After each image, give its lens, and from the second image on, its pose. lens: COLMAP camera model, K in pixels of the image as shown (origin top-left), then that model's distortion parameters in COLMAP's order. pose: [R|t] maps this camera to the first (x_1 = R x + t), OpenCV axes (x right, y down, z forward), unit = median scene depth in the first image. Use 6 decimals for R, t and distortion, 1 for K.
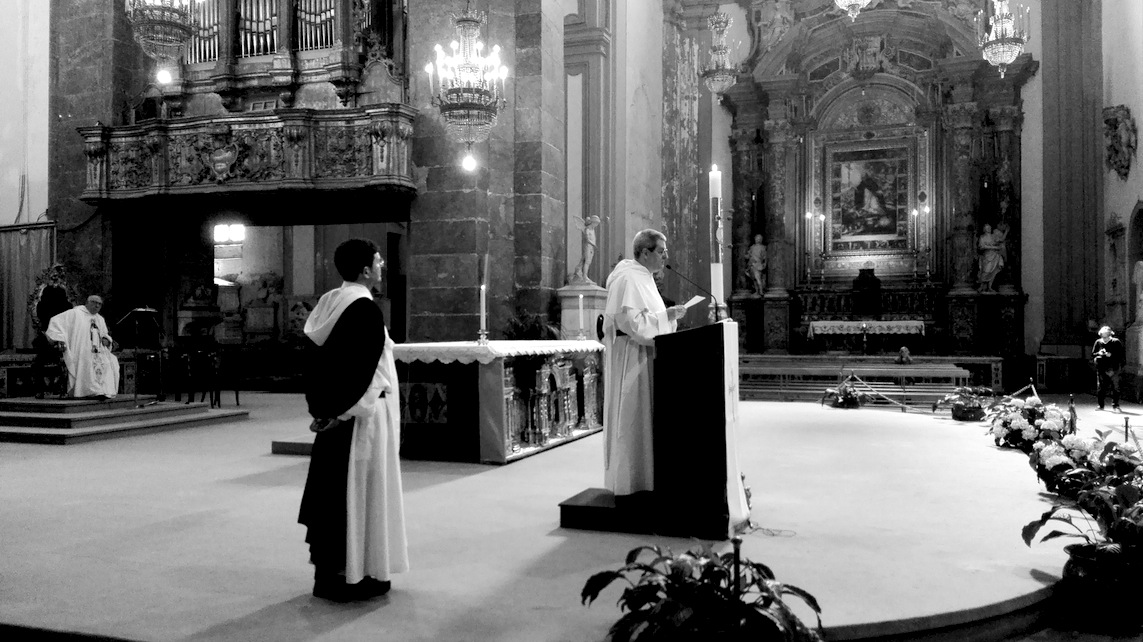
lens RADIAL K [[892.7, 0, 566.5], [0, 892.7, 320.6], [0, 0, 1]] dist [0.118862, -0.218049]
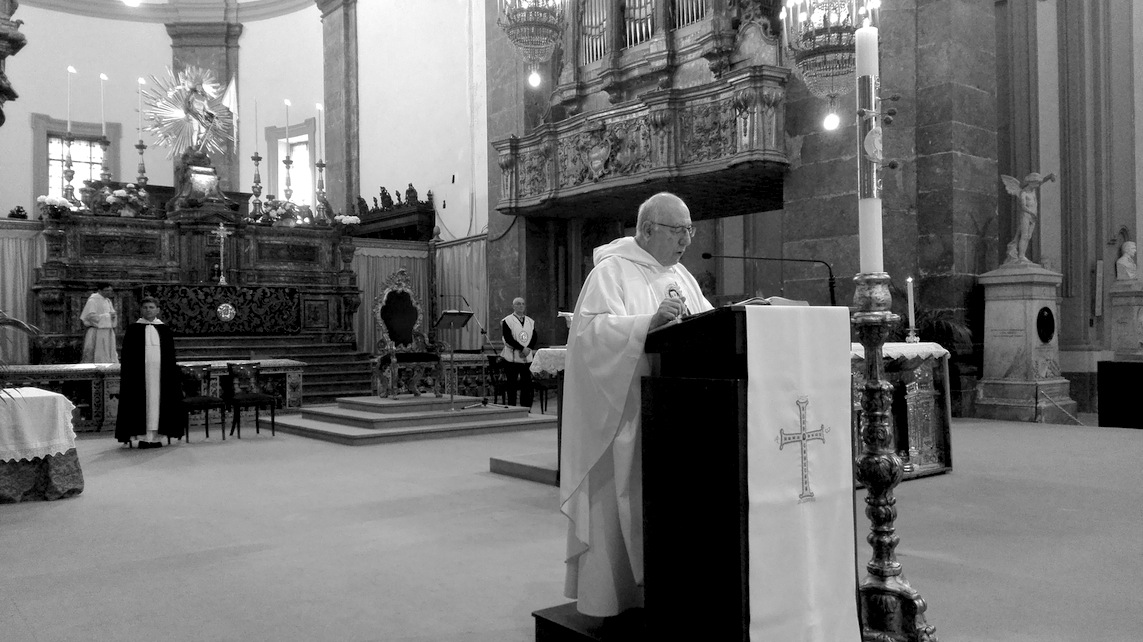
lens RADIAL K [[899.1, 0, 565.8], [0, 899.1, 321.5], [0, 0, 1]] dist [0.118564, -0.215264]
pose [[0.840202, -0.012339, -0.542133, 0.113613], [0.011800, 0.999920, -0.004470, 0.003434], [0.542145, -0.002641, 0.840281, 0.162095]]
